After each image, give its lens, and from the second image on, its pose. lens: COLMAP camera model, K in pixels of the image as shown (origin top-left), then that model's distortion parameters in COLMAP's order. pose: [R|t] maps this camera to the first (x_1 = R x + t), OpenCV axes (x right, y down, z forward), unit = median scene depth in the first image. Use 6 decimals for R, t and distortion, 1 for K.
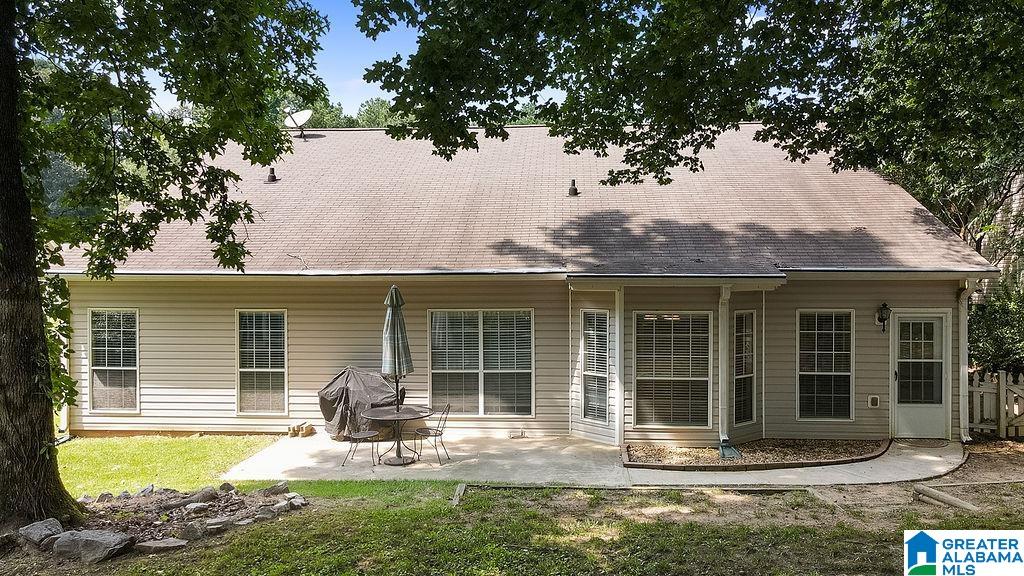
lens RADIAL K [[739.6, 0, 512.0], [0, 739.6, 288.0], [0, 0, 1]] dist [0.001006, 0.006909]
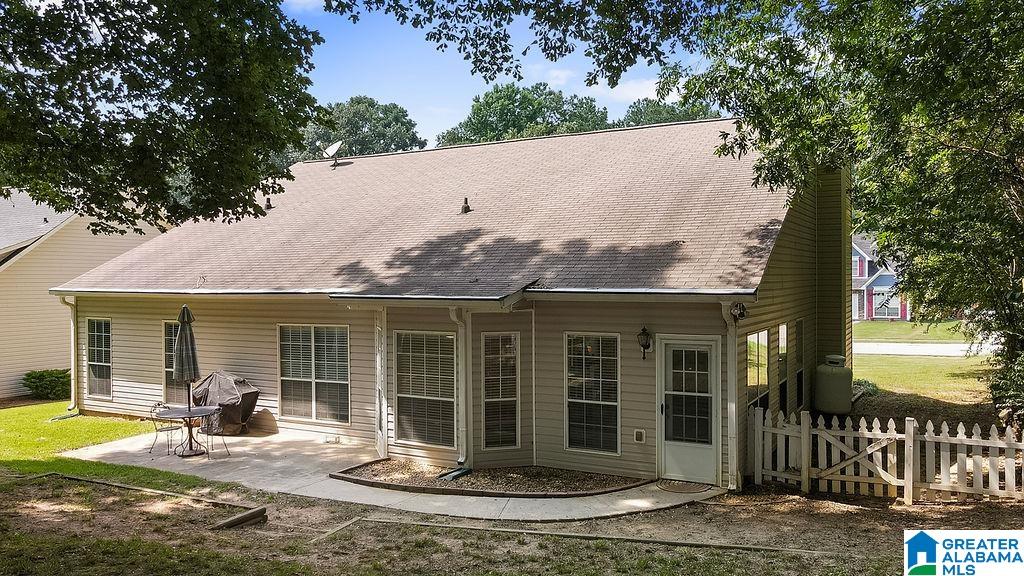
lens RADIAL K [[750.3, 0, 512.0], [0, 750.3, 288.0], [0, 0, 1]] dist [0.000596, 0.003604]
pose [[0.913514, 0.000756, -0.406808, 0.719200], [-0.000526, 1.000000, 0.000676, -0.028288], [0.406808, -0.000403, 0.913514, 0.098216]]
